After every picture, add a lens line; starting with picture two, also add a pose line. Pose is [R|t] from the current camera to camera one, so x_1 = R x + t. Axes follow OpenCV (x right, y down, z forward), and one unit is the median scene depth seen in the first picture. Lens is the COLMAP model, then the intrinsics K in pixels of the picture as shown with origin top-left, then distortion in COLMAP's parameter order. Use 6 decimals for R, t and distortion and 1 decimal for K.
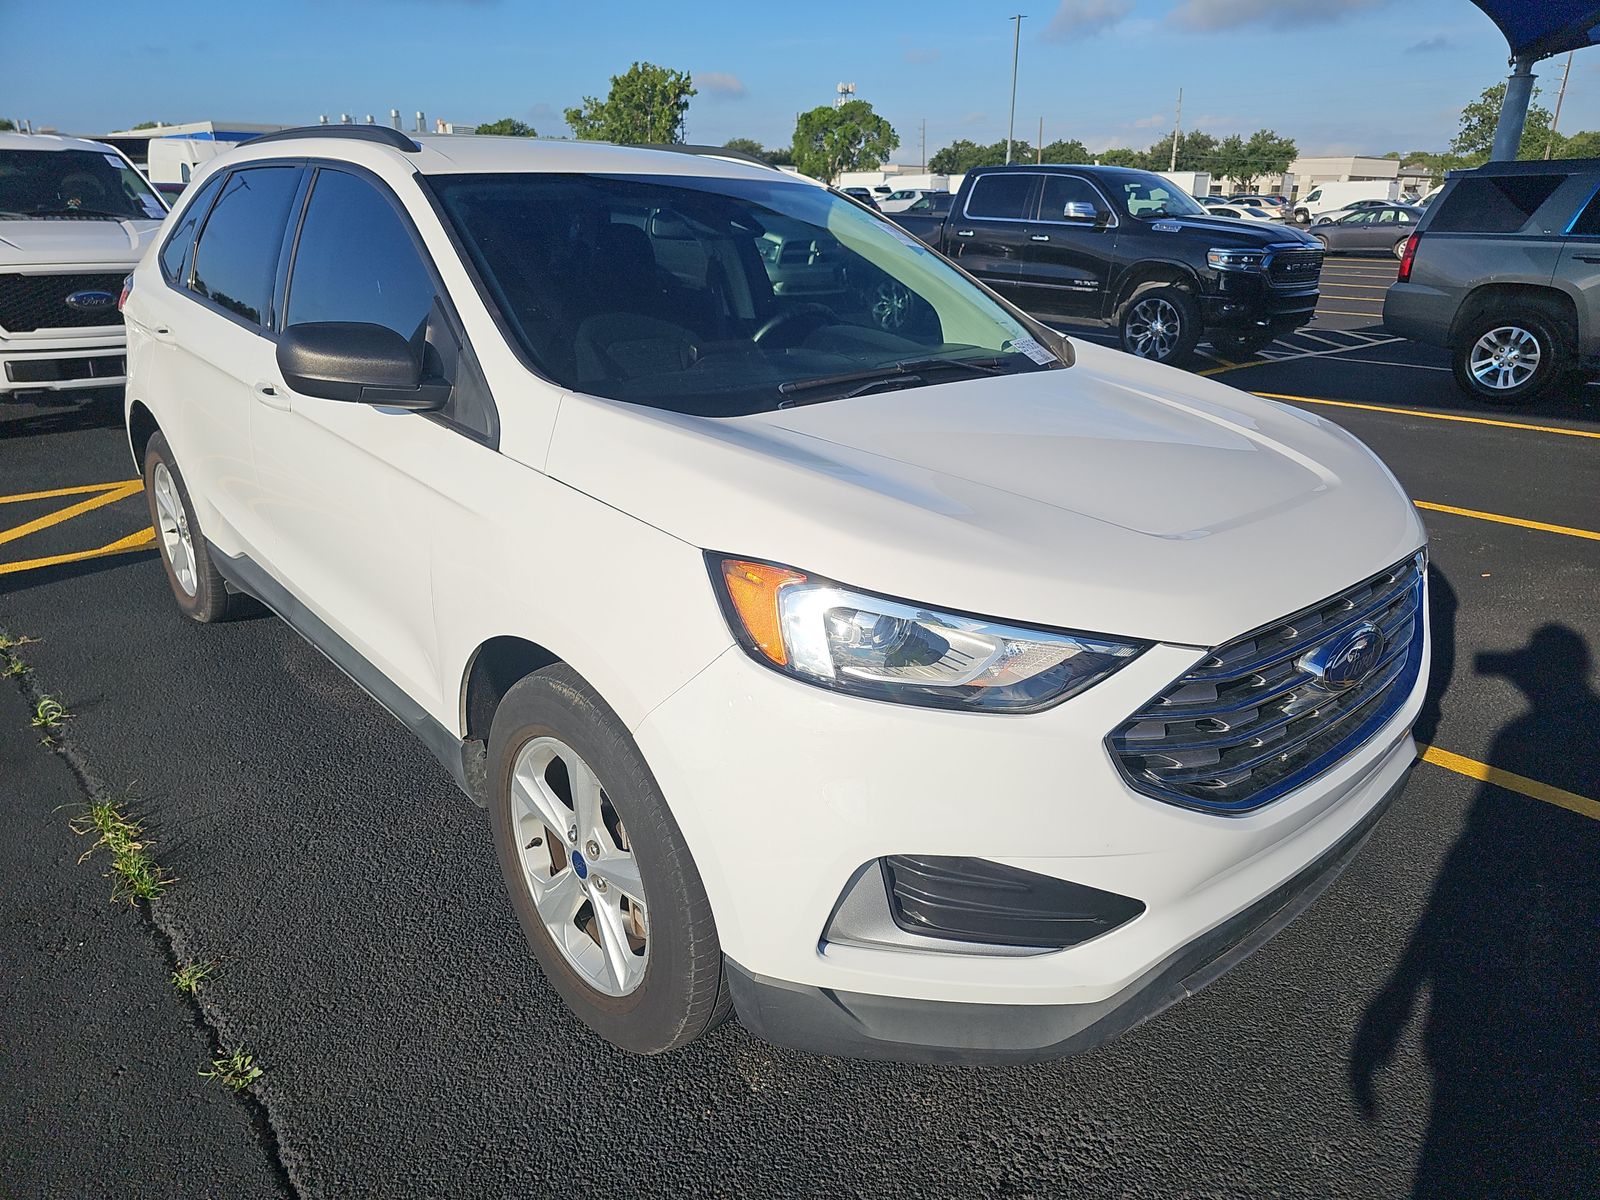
lens RADIAL K [[1137.7, 0, 800.0], [0, 1137.7, 600.0], [0, 0, 1]] dist [-0.000470, -0.008498]
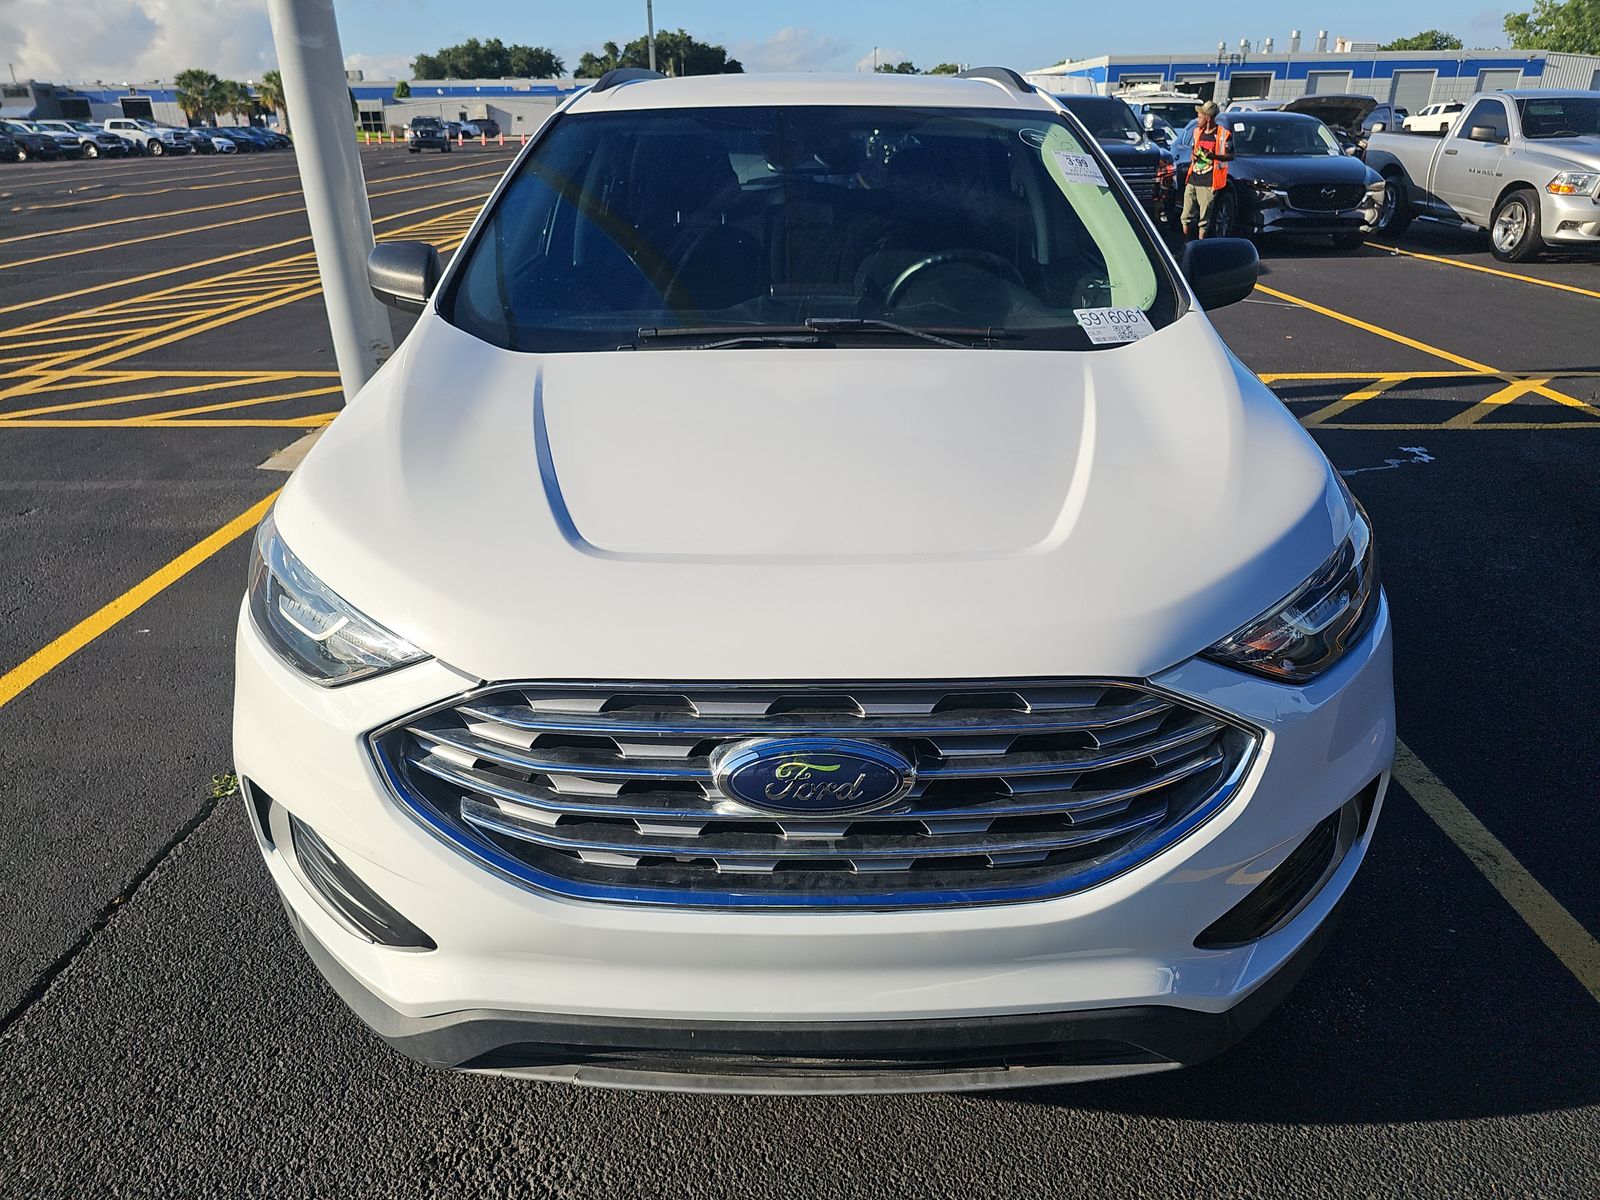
lens RADIAL K [[1137.7, 0, 800.0], [0, 1137.7, 600.0], [0, 0, 1]] dist [-0.000470, -0.008498]
pose [[0.713445, 0.247548, -0.655527, 0.194362], [-0.210998, 0.967993, 0.135905, -0.032214], [0.668189, 0.041355, 0.742842, 0.096761]]
